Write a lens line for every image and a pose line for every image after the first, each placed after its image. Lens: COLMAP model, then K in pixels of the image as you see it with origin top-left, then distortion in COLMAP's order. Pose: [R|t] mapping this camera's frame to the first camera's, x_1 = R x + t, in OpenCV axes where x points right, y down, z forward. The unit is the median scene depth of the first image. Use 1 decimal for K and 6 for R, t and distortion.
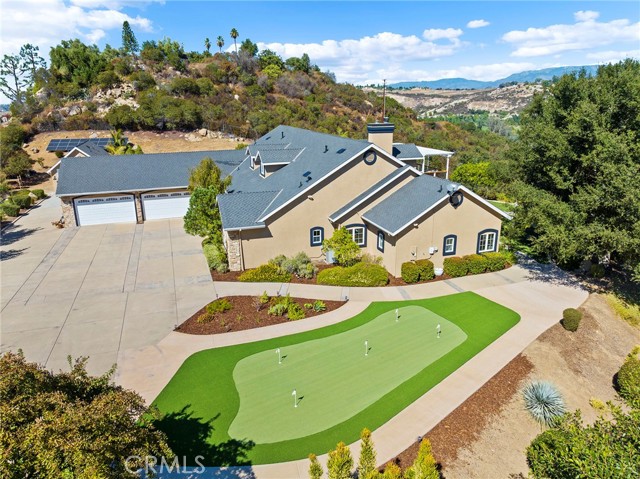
lens RADIAL K [[444.1, 0, 320.0], [0, 444.1, 239.5], [0, 0, 1]] dist [-0.039198, 0.005162]
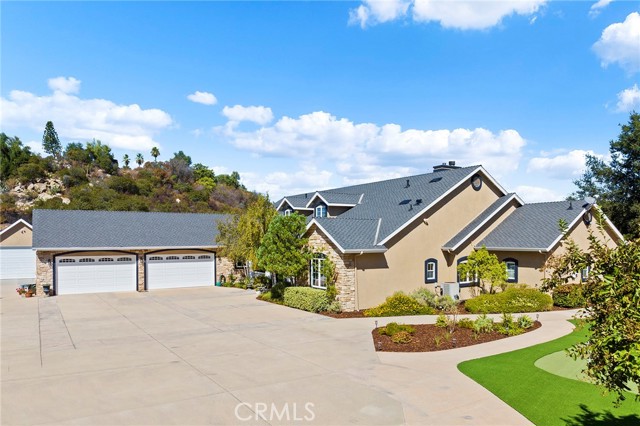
lens RADIAL K [[453.2, 0, 320.0], [0, 453.2, 247.1], [0, 0, 1]] dist [-0.035976, -0.002780]
pose [[0.969717, 0.002180, 0.244220, -0.299119], [0.068733, 0.957108, -0.281462, 0.125660], [-0.234359, 0.289724, 0.927974, 0.192627]]
